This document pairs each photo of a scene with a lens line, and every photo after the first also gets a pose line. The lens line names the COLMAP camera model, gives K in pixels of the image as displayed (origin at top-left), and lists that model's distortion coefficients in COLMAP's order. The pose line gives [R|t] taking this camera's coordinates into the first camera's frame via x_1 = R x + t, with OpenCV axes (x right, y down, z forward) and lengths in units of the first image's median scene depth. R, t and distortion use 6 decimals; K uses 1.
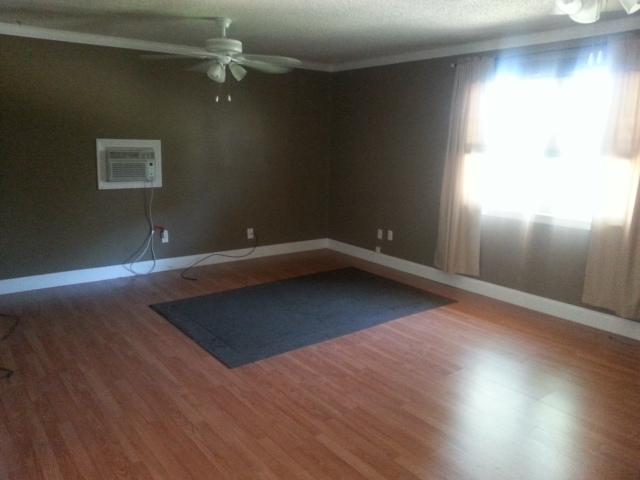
lens RADIAL K [[517.5, 0, 312.4], [0, 517.5, 236.6], [0, 0, 1]] dist [0.087458, -0.115010]
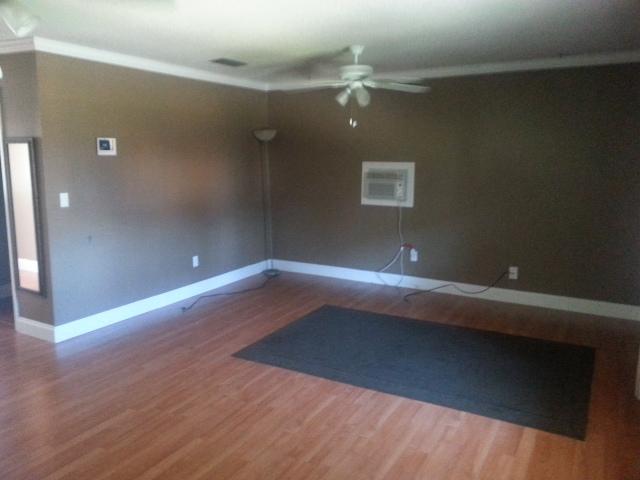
lens RADIAL K [[517.5, 0, 312.4], [0, 517.5, 236.6], [0, 0, 1]] dist [0.087458, -0.115010]
pose [[0.386215, 0.134251, -0.912587, 0.688904], [-0.171042, 0.982617, 0.072166, -0.091853], [0.906412, 0.128219, 0.402464, 0.481235]]
